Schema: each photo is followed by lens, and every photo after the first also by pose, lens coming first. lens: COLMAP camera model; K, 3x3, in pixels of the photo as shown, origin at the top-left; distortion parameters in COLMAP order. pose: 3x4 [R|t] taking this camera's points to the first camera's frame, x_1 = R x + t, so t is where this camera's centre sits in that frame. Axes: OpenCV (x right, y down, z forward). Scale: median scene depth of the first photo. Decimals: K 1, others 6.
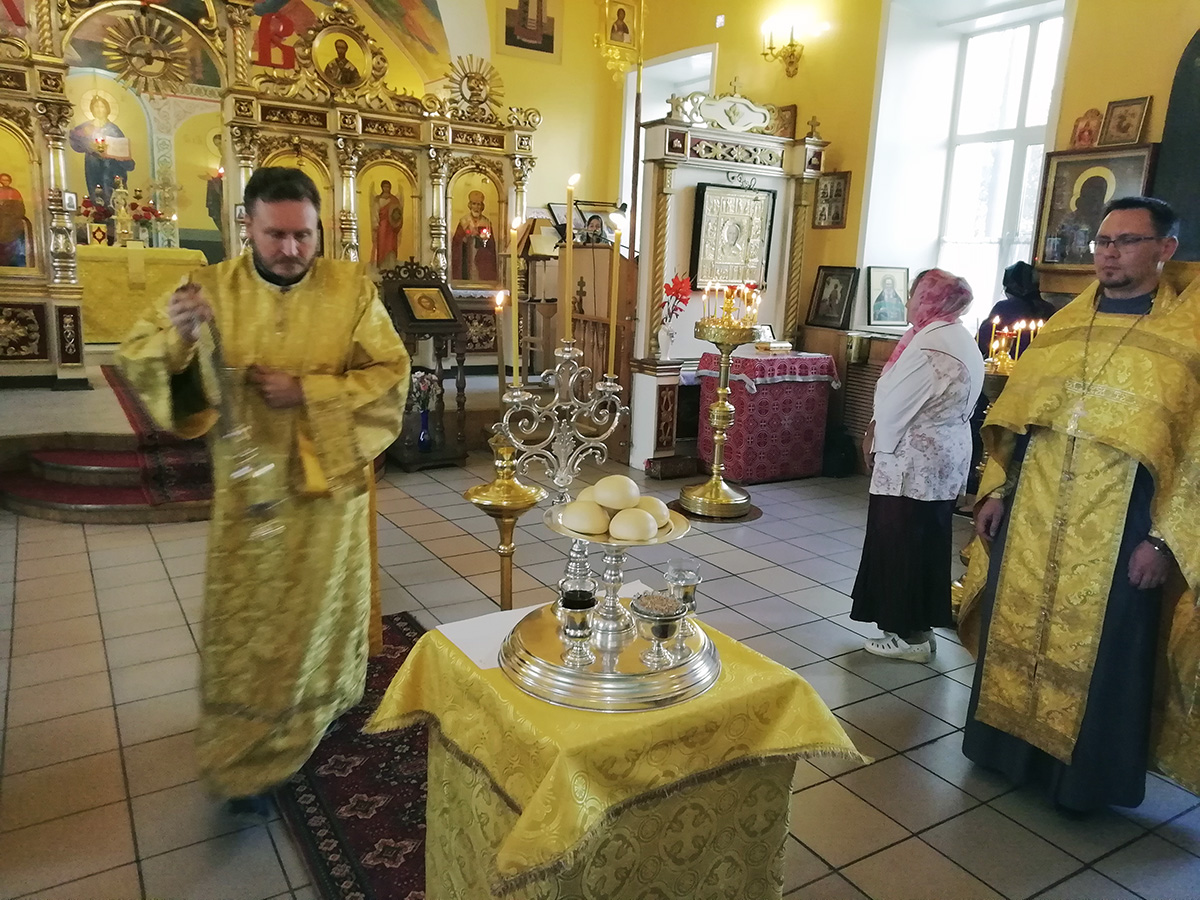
lens RADIAL K [[884.6, 0, 593.9], [0, 884.6, 446.2], [0, 0, 1]] dist [0.017257, 0.004424]
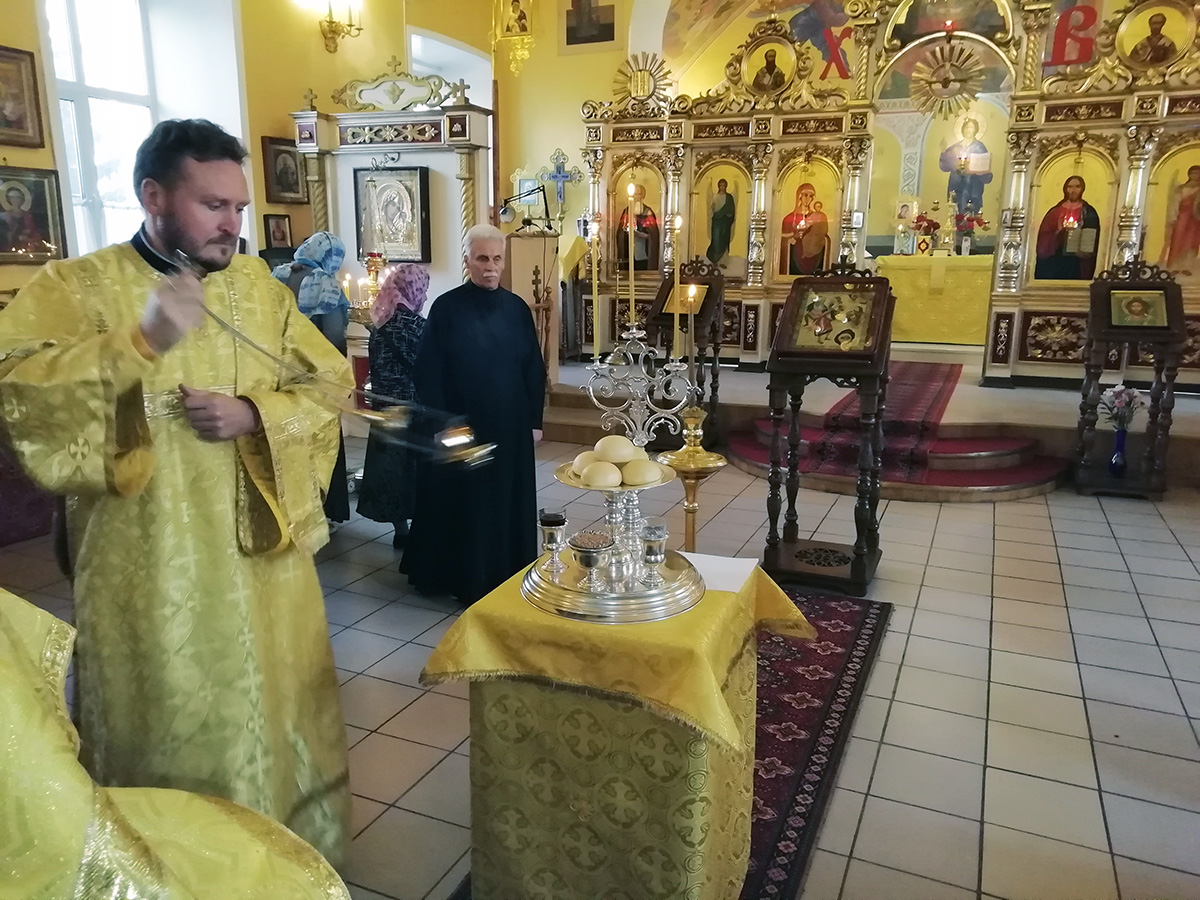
lens RADIAL K [[884.6, 0, 597.6], [0, 884.6, 451.7], [0, 0, 1]] dist [0.017257, 0.004424]
pose [[0.552546, 0.148339, -0.820176, 0.215051], [-0.150713, 0.985596, 0.076724, -0.007182], [0.819743, 0.081218, 0.566943, 0.063177]]
